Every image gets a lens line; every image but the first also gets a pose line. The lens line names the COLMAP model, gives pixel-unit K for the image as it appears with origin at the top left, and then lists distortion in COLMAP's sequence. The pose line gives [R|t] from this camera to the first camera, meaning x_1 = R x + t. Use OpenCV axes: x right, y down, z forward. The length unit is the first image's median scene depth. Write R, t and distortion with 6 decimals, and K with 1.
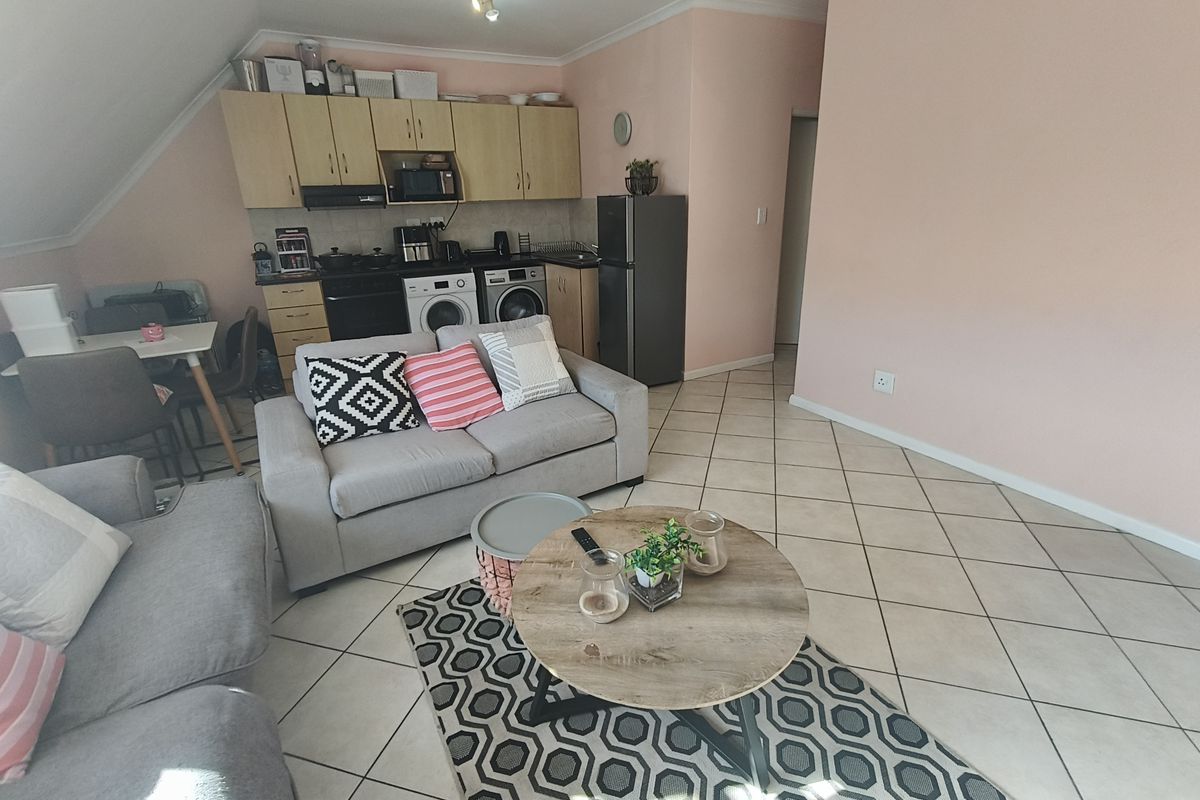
lens RADIAL K [[569.6, 0, 604.7], [0, 569.6, 395.8], [0, 0, 1]] dist [0.004048, -0.000971]
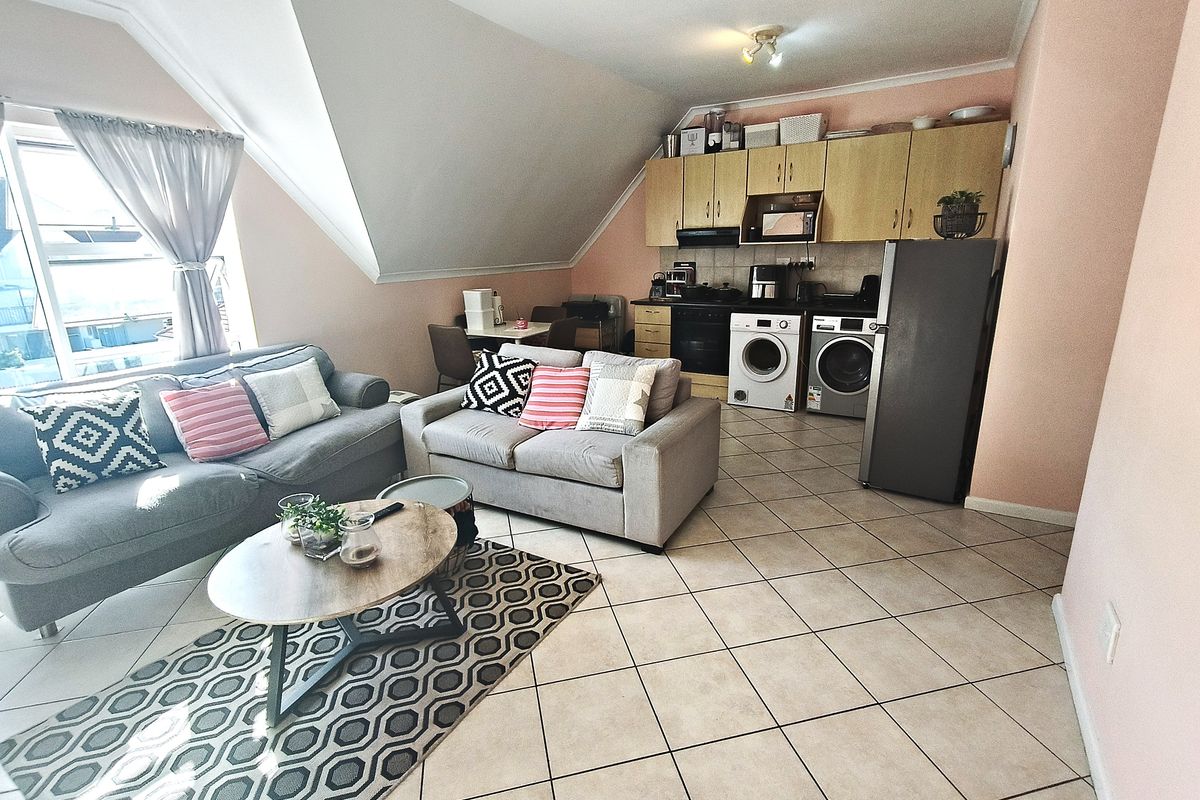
lens RADIAL K [[569.6, 0, 602.0], [0, 569.6, 398.8], [0, 0, 1]] dist [0.004048, -0.000971]
pose [[0.471130, 0.245962, -0.847077, 0.486705], [-0.281014, 0.952150, 0.120176, -0.112010], [0.836103, 0.181422, 0.517705, 0.269783]]
